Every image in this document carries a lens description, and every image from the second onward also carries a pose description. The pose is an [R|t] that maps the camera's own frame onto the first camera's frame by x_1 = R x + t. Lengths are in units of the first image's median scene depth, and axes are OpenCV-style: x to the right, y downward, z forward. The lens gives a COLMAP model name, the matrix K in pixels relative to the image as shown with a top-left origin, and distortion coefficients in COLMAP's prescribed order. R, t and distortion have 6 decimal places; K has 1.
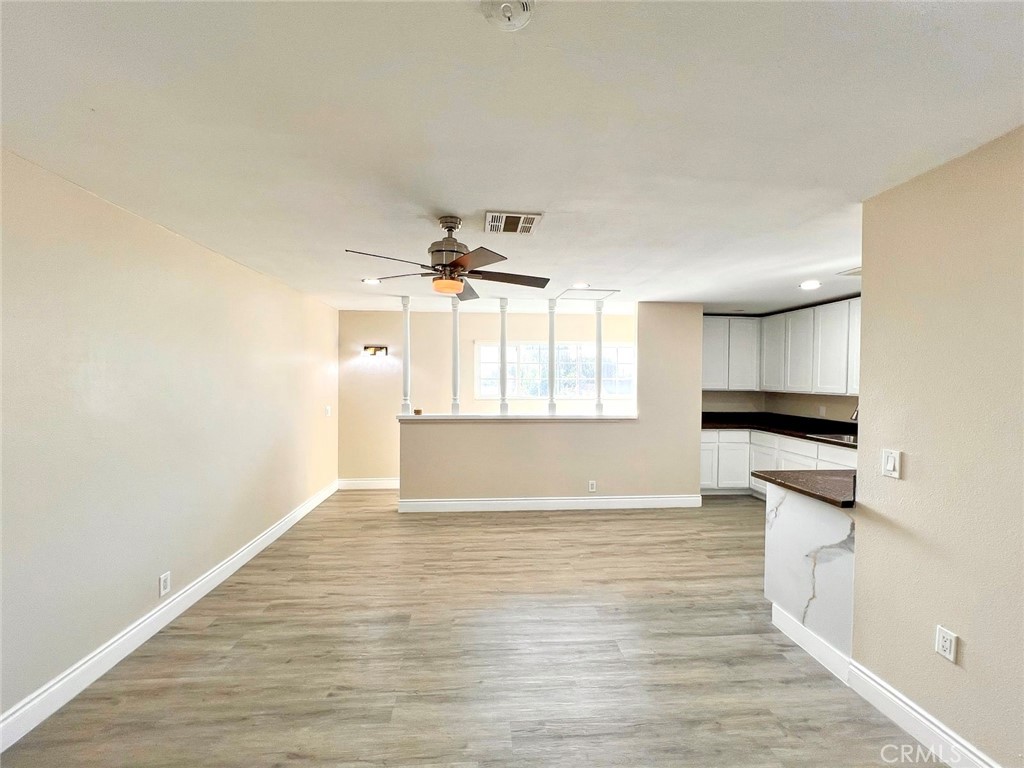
lens RADIAL K [[409.5, 0, 511.3], [0, 409.5, 383.5], [0, 0, 1]] dist [-0.002652, 0.000103]
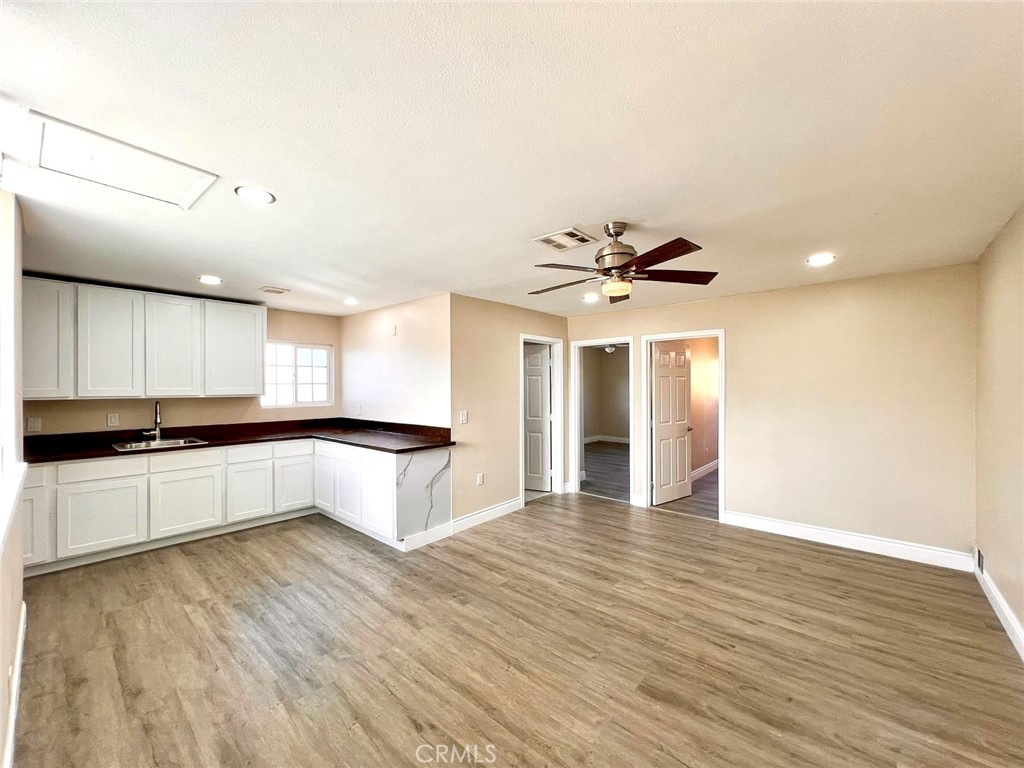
lens RADIAL K [[409.5, 0, 513.6], [0, 409.5, 381.5], [0, 0, 1]] dist [-0.002652, 0.000103]
pose [[-0.696655, 0.000740, 0.717406, -0.603062], [0.006399, 0.999966, 0.005182, -0.009833], [-0.717378, 0.008200, -0.696636, 1.610849]]
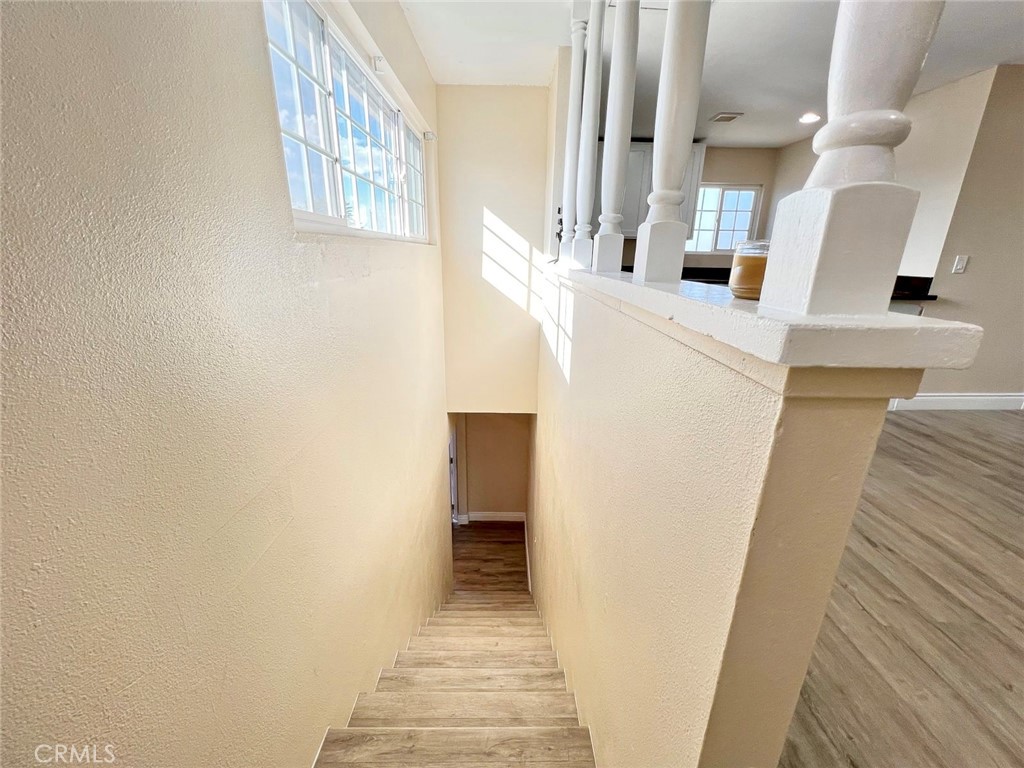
lens RADIAL K [[409.5, 0, 508.6], [0, 409.5, 387.8], [0, 0, 1]] dist [-0.002652, 0.000103]
pose [[0.078711, -0.310634, 0.947265, -0.617495], [0.003549, 0.950294, 0.311332, 0.100914], [-0.996891, -0.021144, 0.075901, 1.805188]]
